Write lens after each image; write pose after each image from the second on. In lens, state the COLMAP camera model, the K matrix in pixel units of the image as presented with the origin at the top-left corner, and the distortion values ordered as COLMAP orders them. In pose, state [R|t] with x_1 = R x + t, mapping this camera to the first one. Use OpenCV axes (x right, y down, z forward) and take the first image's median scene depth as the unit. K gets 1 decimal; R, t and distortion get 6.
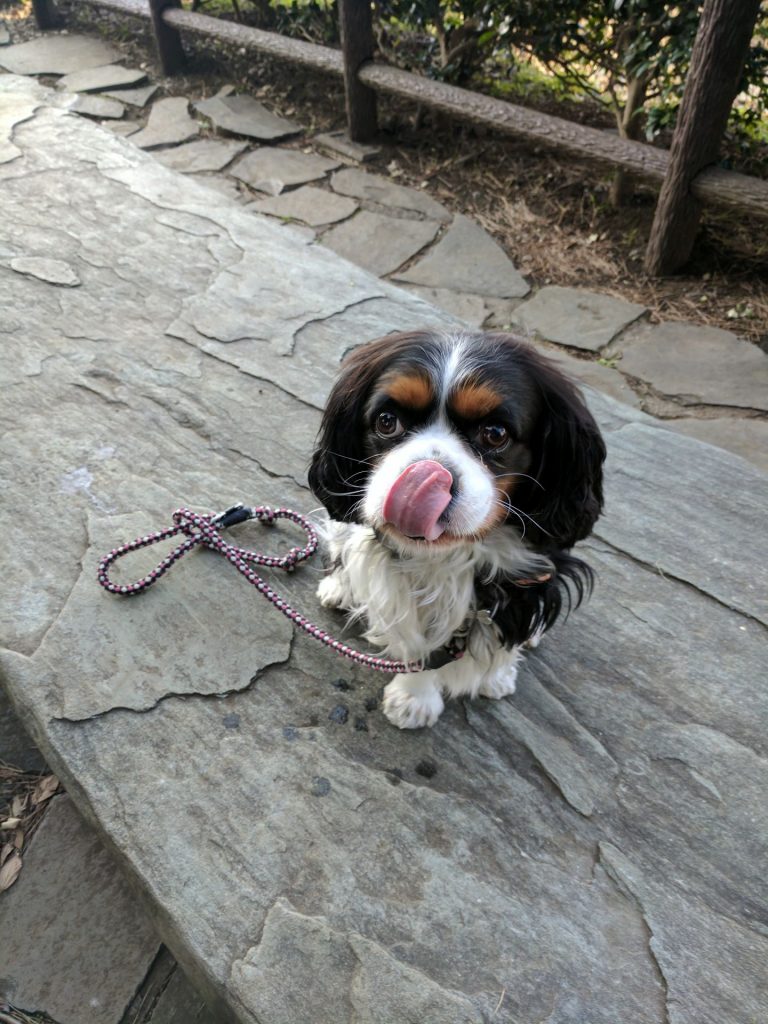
lens RADIAL K [[797.2, 0, 366.4], [0, 797.2, 515.0], [0, 0, 1]] dist [-0.022632, 0.046597]
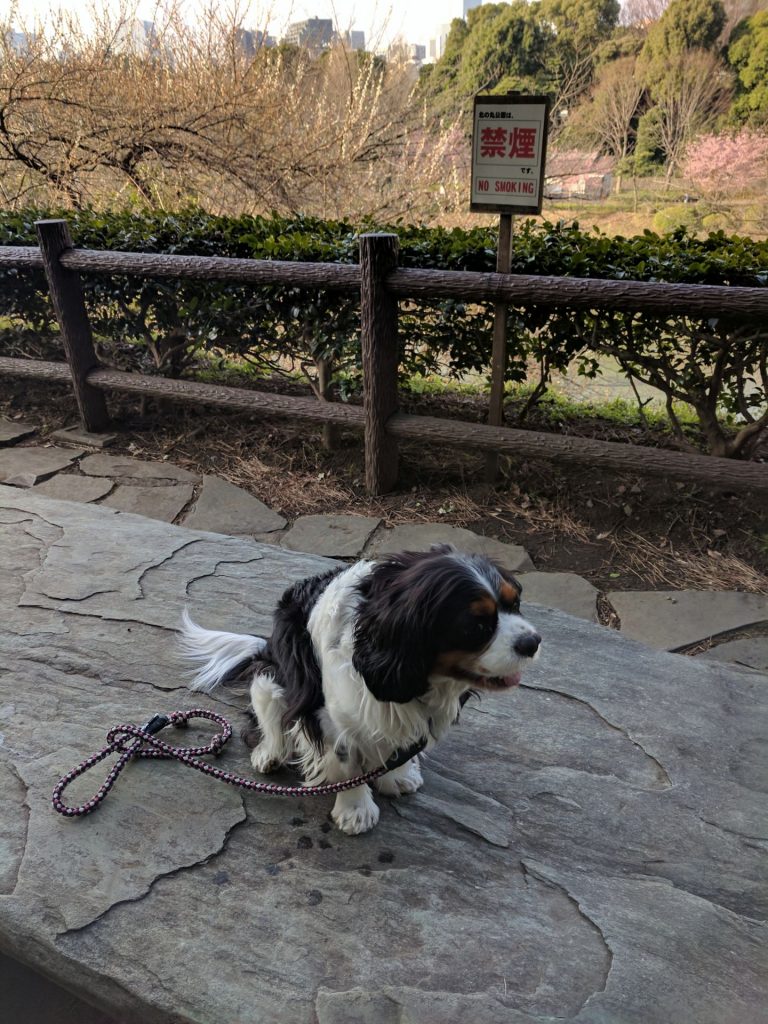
lens RADIAL K [[810.7, 0, 355.5], [0, 810.7, 530.3], [0, 0, 1]] dist [-0.000572, 0.019403]
pose [[0.914614, -0.176468, 0.363787, -0.281800], [0.274866, 0.931219, -0.239331, 0.101340], [-0.296531, 0.318888, 0.900211, -0.267489]]
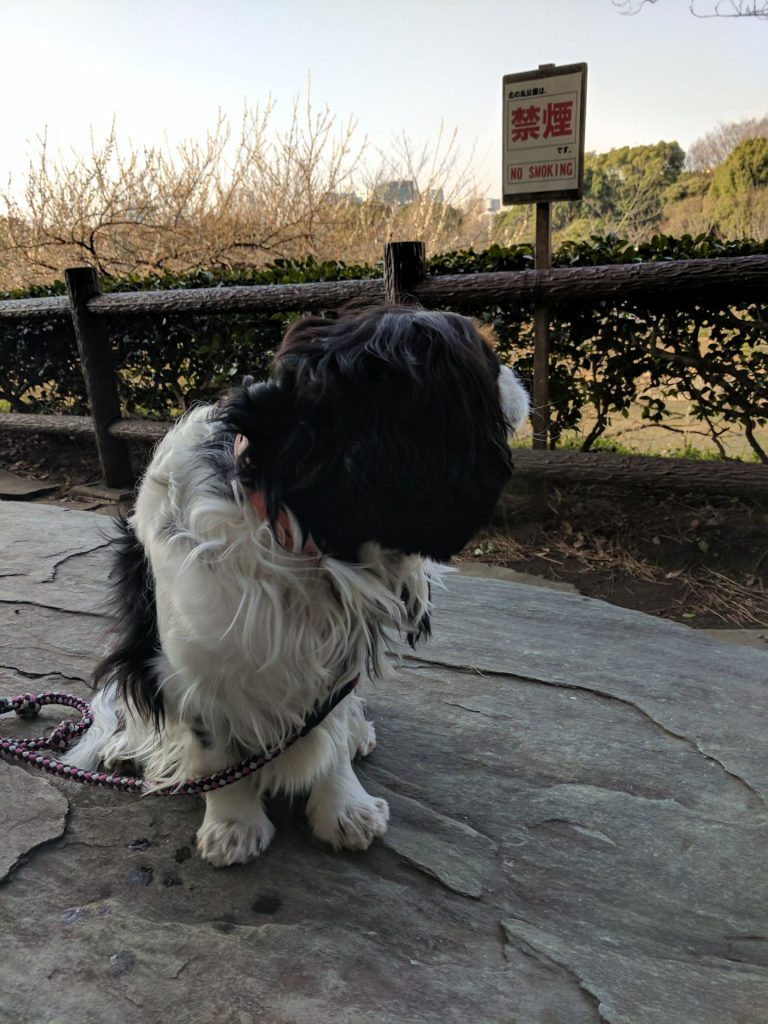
lens RADIAL K [[782.3, 0, 376.7], [0, 782.3, 543.2], [0, 0, 1]] dist [-0.000820, 0.016784]
pose [[0.946630, -0.106865, 0.304093, -0.011737], [0.233082, 0.878599, -0.416817, 0.280366], [-0.222632, 0.465450, 0.856616, 0.147557]]
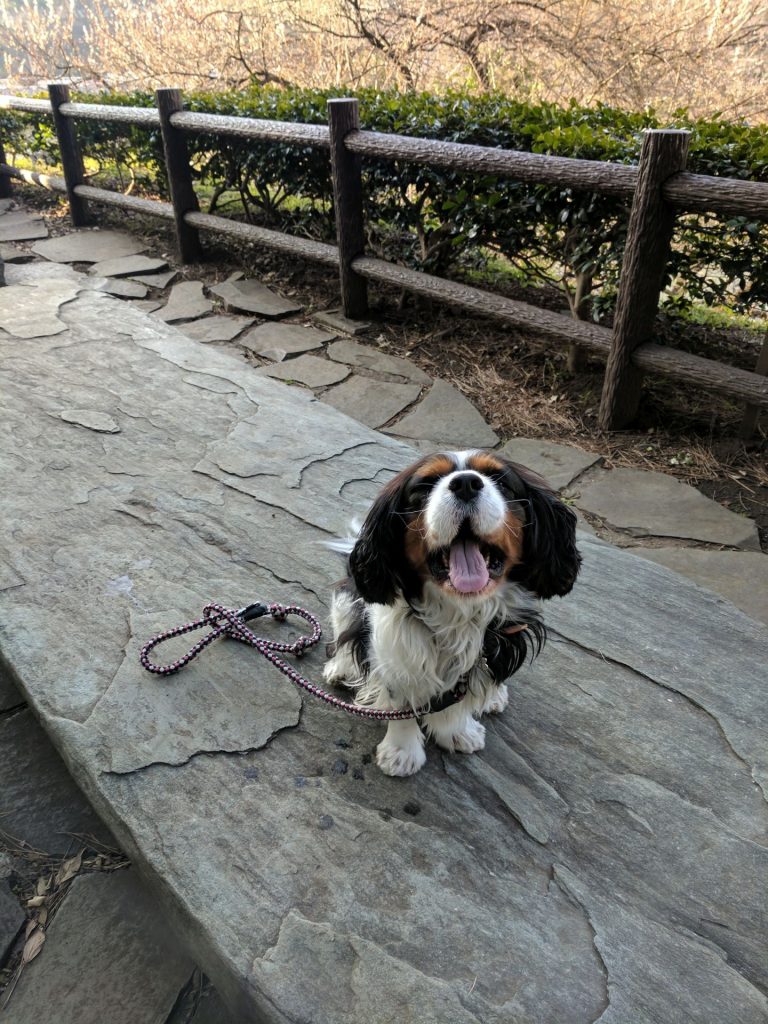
lens RADIAL K [[802.3, 0, 359.0], [0, 802.3, 518.9], [0, 0, 1]] dist [0.000509, 0.015272]
pose [[0.999950, 0.006101, 0.007932, -0.014669], [-0.004507, 0.982277, -0.187381, 0.090666], [-0.008935, 0.187336, 0.982255, -0.232295]]
